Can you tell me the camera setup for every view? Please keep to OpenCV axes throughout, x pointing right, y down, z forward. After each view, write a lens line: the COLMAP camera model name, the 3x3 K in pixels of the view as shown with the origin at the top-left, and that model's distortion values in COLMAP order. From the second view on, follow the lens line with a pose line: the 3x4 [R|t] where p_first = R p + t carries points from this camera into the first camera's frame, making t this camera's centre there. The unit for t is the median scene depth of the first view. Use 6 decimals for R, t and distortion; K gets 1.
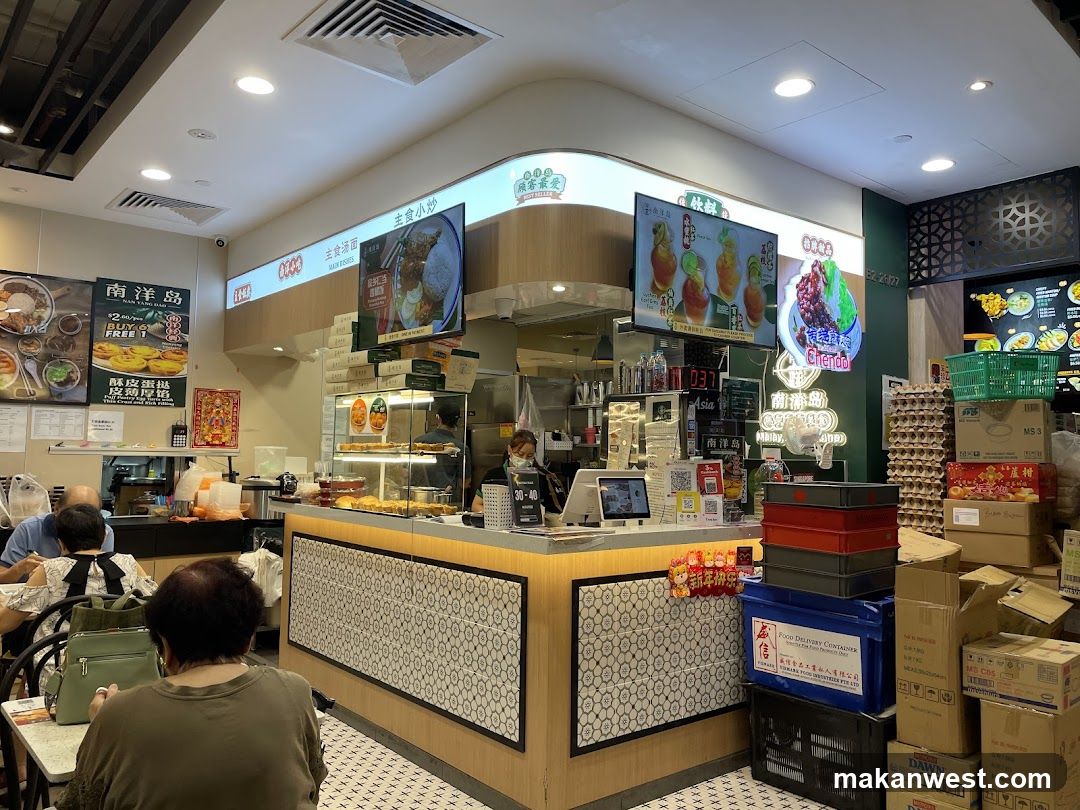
lens RADIAL K [[808.4, 0, 544.2], [0, 808.4, 401.9], [0, 0, 1]] dist [0.016372, 0.002071]
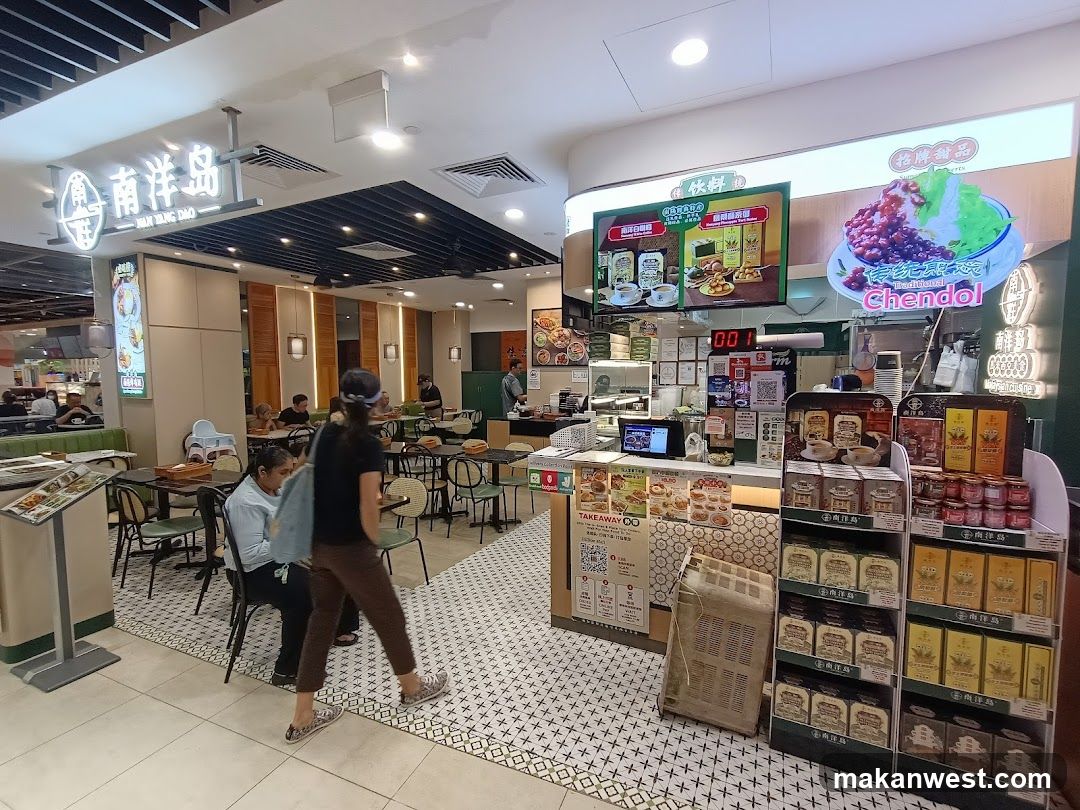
lens RADIAL K [[487.9, 0, 543.9], [0, 487.9, 408.9], [0, 0, 1]] dist [0.001227, -0.000274]
pose [[0.405960, 0.054421, -0.912269, 0.606845], [0.063178, 0.994166, 0.087420, -0.006599], [0.911704, -0.093124, 0.400154, 0.407497]]
